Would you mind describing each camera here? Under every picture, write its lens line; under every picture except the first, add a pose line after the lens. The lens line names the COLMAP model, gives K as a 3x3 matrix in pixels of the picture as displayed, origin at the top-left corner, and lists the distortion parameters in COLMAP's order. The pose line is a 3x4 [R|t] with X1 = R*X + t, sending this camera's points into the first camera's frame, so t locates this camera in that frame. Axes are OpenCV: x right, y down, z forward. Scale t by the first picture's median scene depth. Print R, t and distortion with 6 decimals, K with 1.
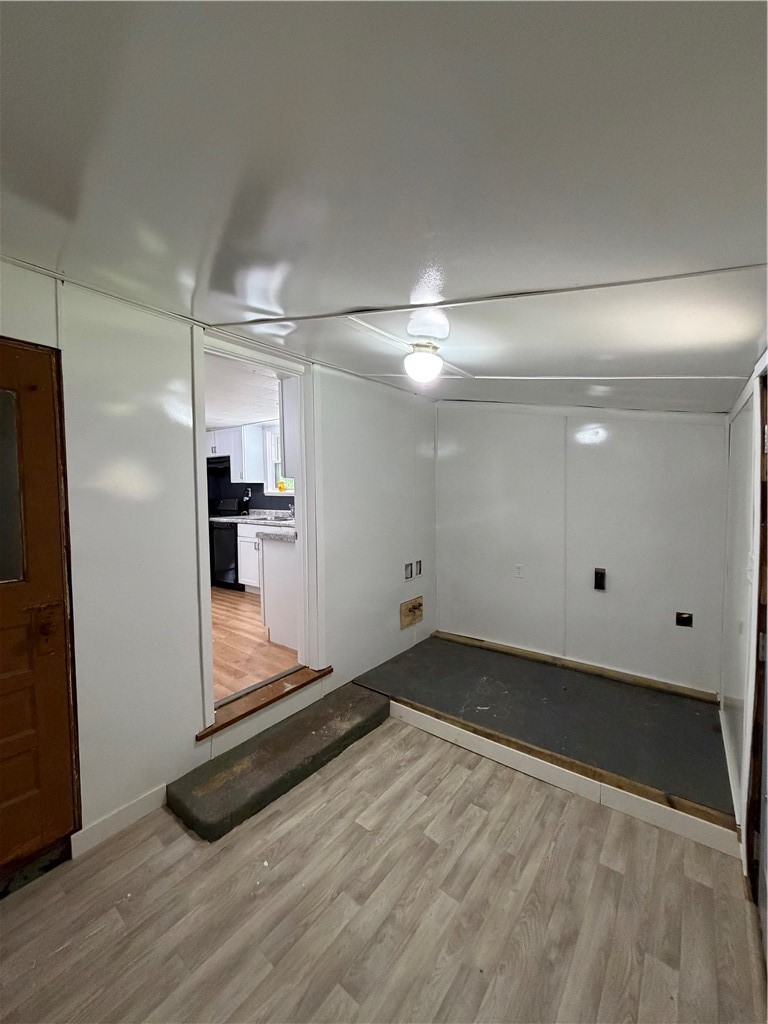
lens RADIAL K [[412.3, 0, 384.7], [0, 412.3, 511.4], [0, 0, 1]] dist [-0.000243, 0.000013]
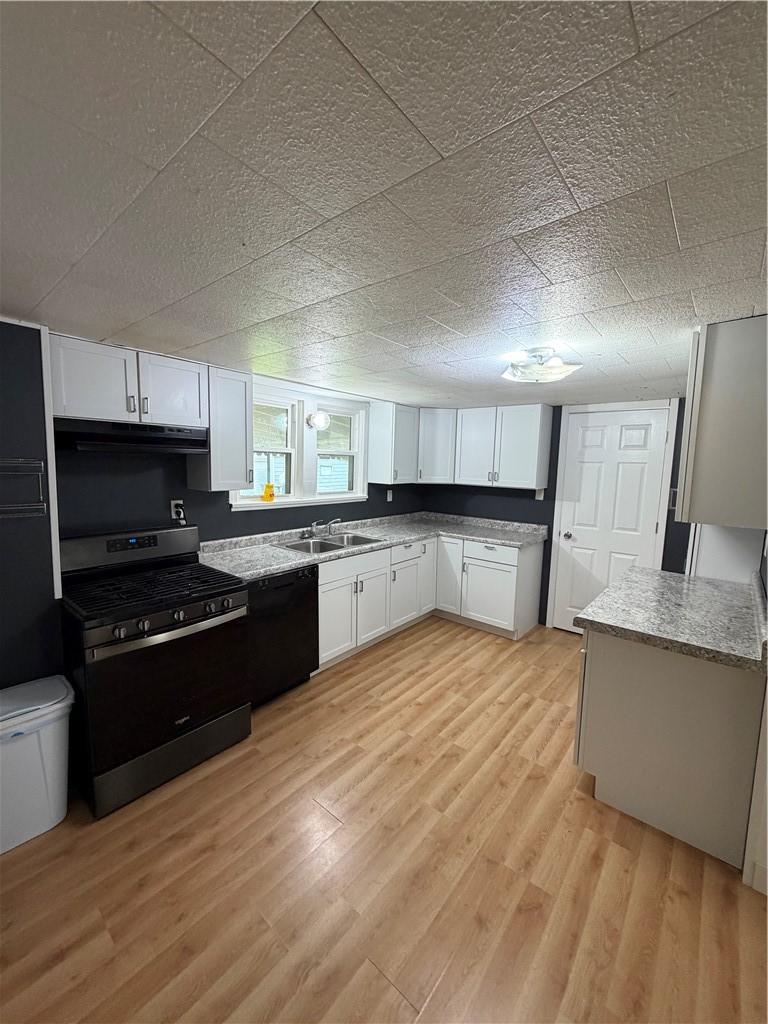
lens RADIAL K [[412.3, 0, 382.5], [0, 412.3, 510.8], [0, 0, 1]] dist [-0.000243, 0.000013]
pose [[0.043264, -0.111481, 0.992824, -1.203634], [0.026027, 0.993543, 0.110428, -0.137190], [-0.998725, 0.021063, 0.045886, 1.175762]]
